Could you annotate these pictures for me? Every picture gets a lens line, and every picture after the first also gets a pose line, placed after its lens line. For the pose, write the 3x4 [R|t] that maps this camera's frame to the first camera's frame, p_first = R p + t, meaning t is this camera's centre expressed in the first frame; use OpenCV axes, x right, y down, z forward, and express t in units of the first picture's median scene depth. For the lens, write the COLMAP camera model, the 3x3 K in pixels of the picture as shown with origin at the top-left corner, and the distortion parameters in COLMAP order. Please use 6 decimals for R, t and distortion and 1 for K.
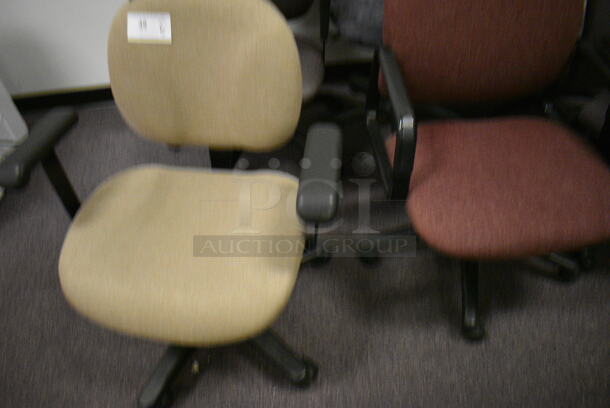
lens RADIAL K [[484.5, 0, 305.8], [0, 484.5, 220.4], [0, 0, 1]] dist [-0.100303, 0.000394]
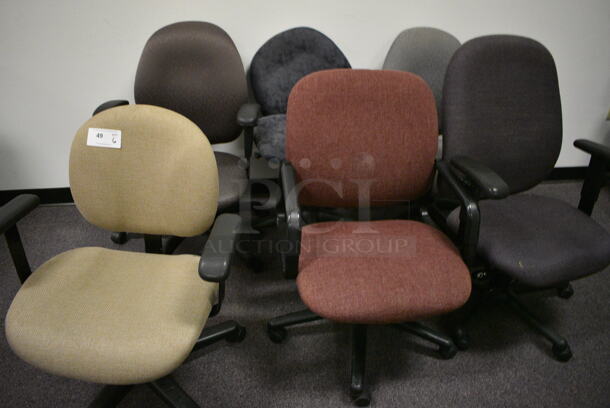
lens RADIAL K [[474.8, 0, 305.0], [0, 474.8, 204.0], [0, 0, 1]] dist [-0.087540, 0.003259]
pose [[0.995814, 0.040554, 0.081909, 0.112408], [-0.016085, 0.959945, -0.279725, 0.110788], [-0.089972, 0.277237, 0.956580, -0.224204]]
